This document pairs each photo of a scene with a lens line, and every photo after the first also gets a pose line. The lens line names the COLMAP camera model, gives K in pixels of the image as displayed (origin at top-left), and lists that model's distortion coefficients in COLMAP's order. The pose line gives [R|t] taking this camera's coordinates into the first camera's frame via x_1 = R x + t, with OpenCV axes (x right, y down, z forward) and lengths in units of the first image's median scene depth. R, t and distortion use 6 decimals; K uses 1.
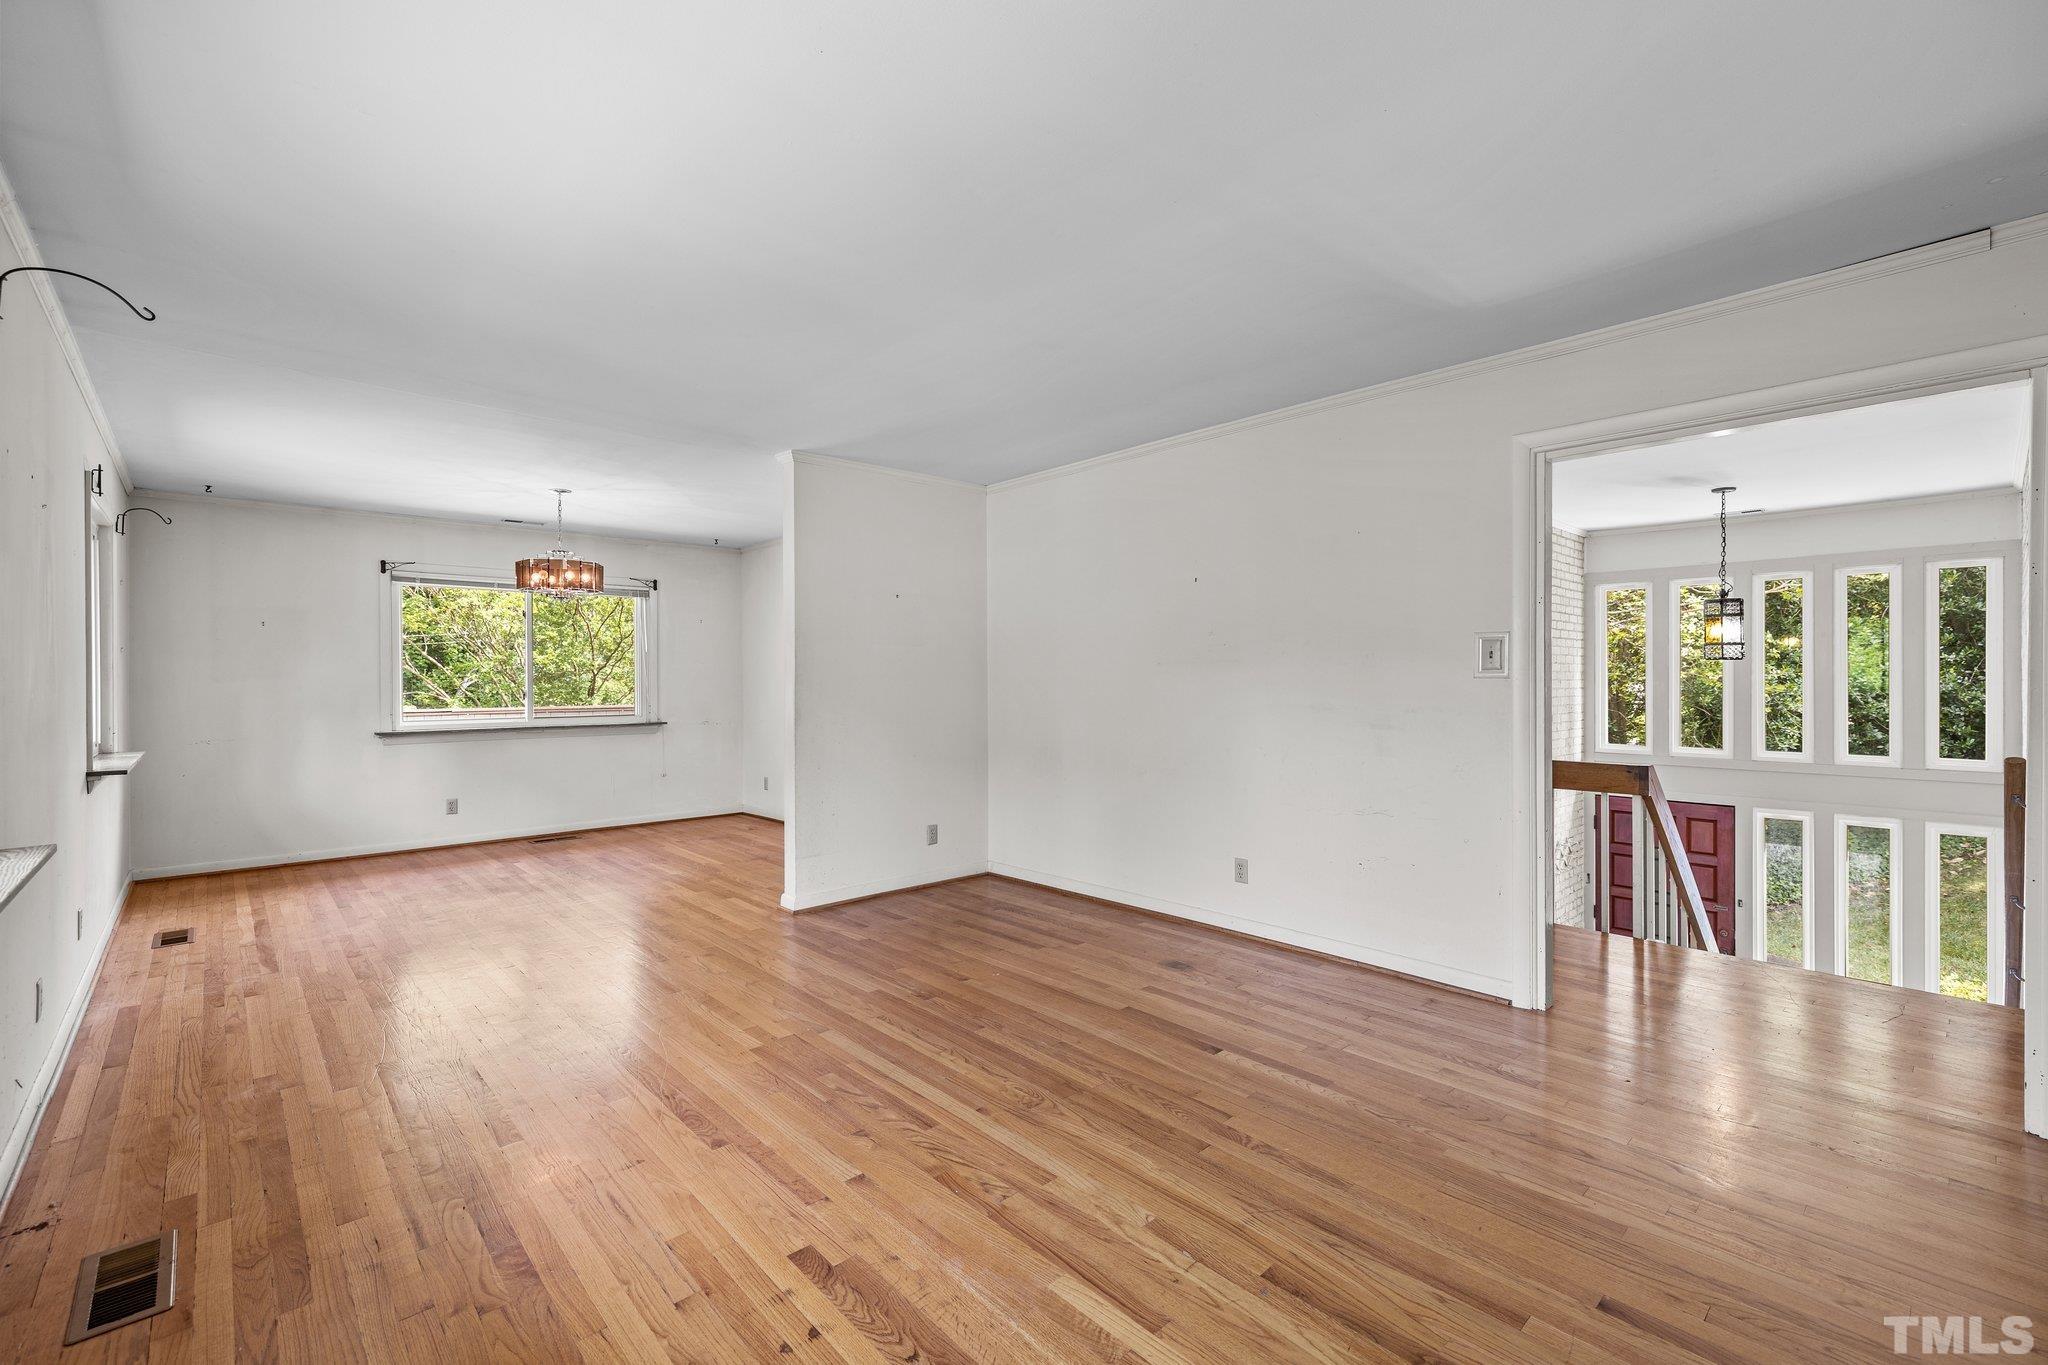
lens RADIAL K [[887.5, 0, 1008.1], [0, 887.5, 675.2], [0, 0, 1]] dist [0.003812, 0.000635]
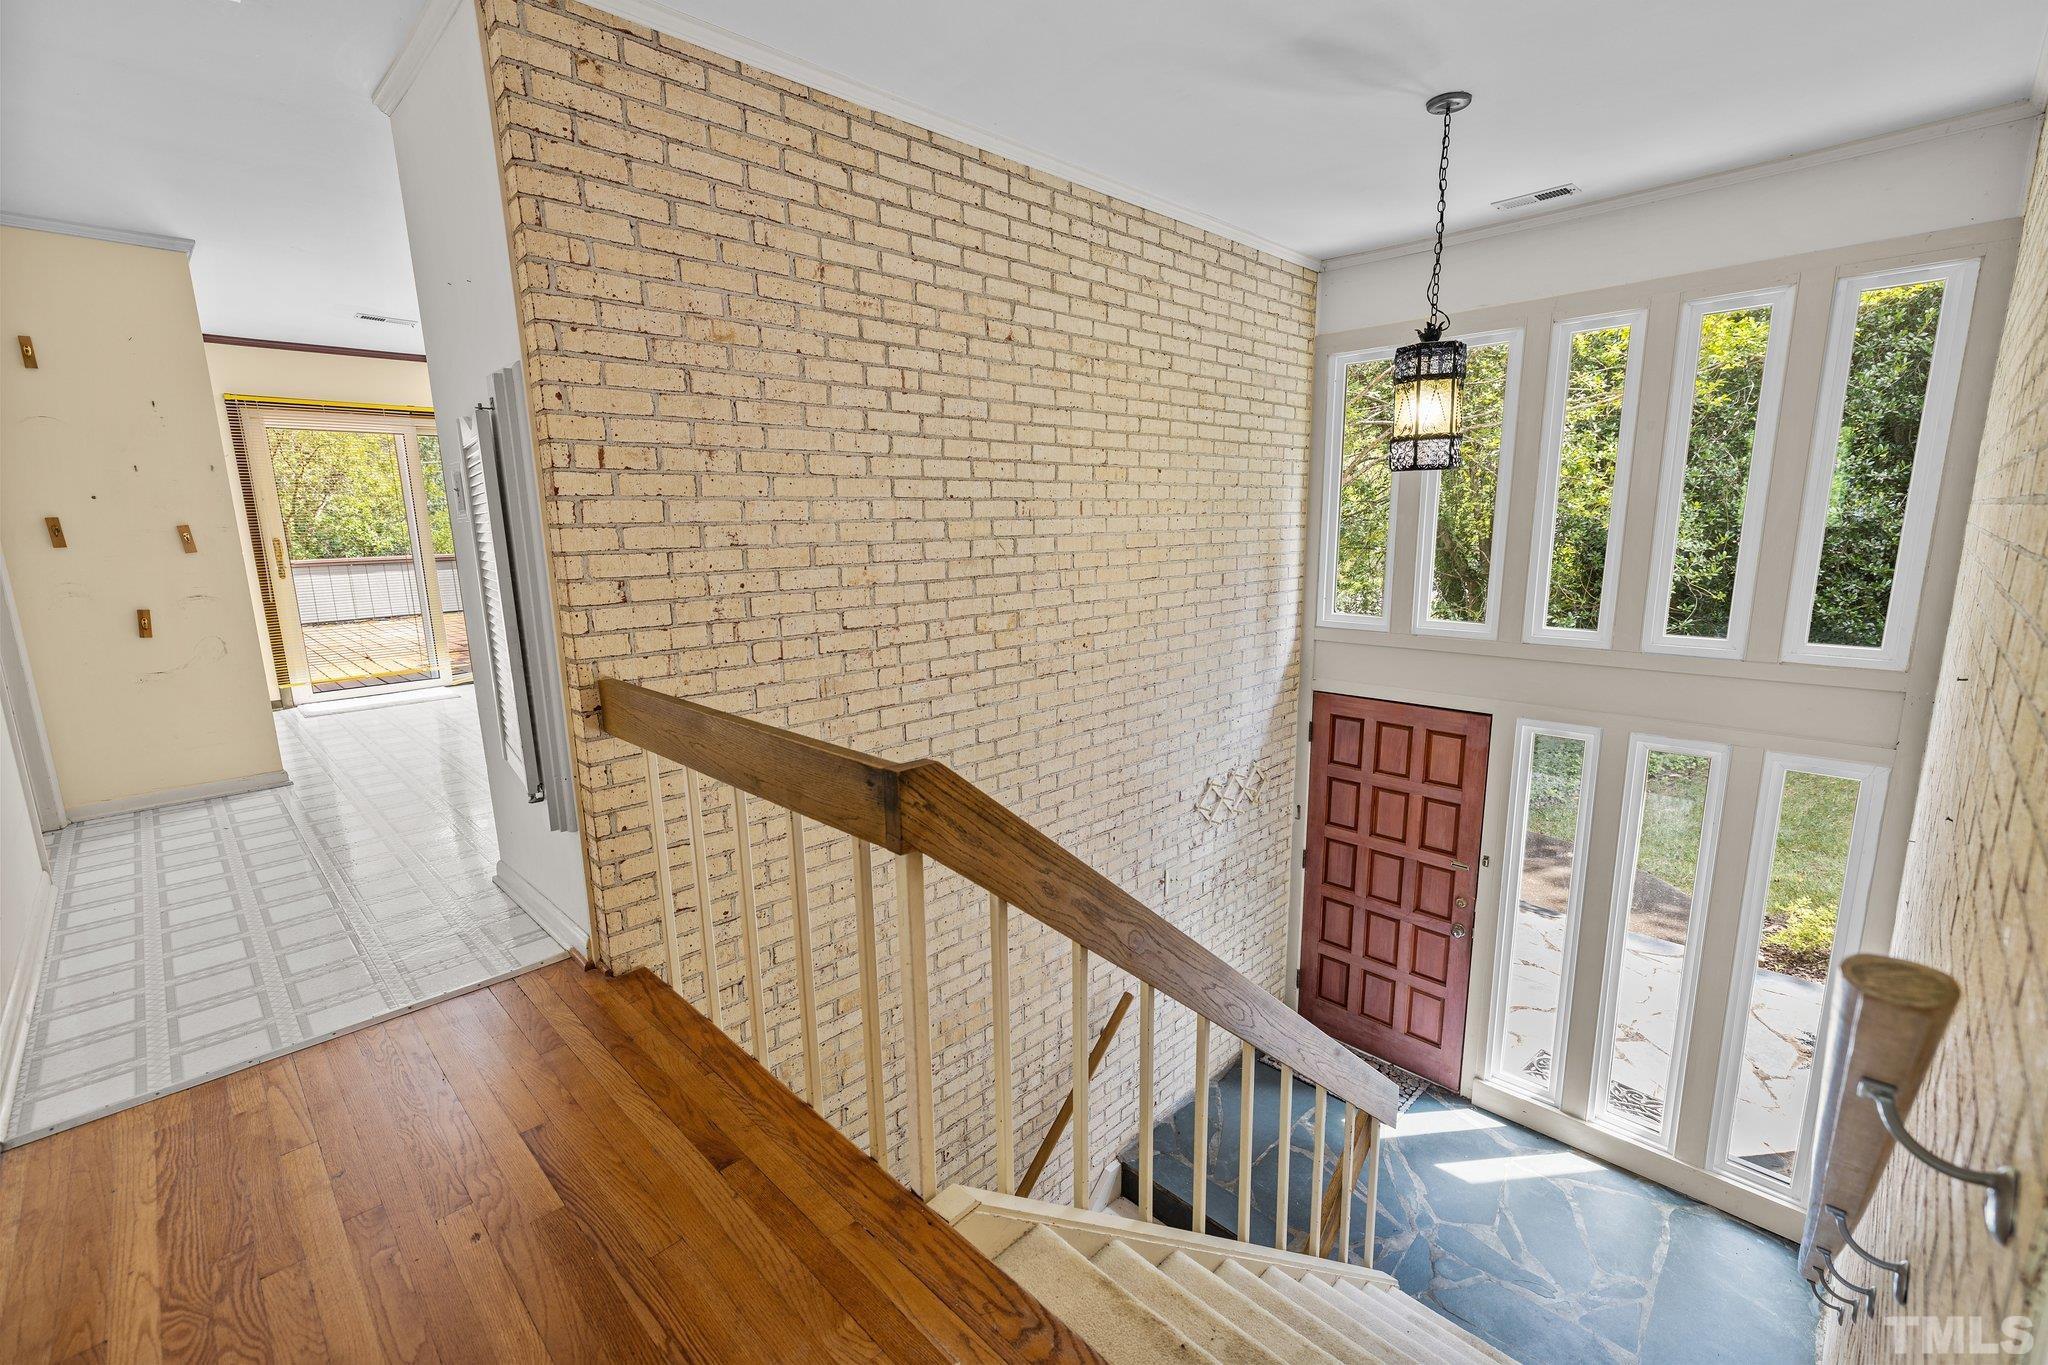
lens RADIAL K [[887.5, 0, 1011.4], [0, 887.5, 686.3], [0, 0, 1]] dist [0.003812, 0.000635]
pose [[0.999011, -0.021516, 0.038909, 0.462899], [0.013760, 0.981763, 0.189610, 0.003862], [-0.042279, -0.188887, 0.981088, 0.411326]]
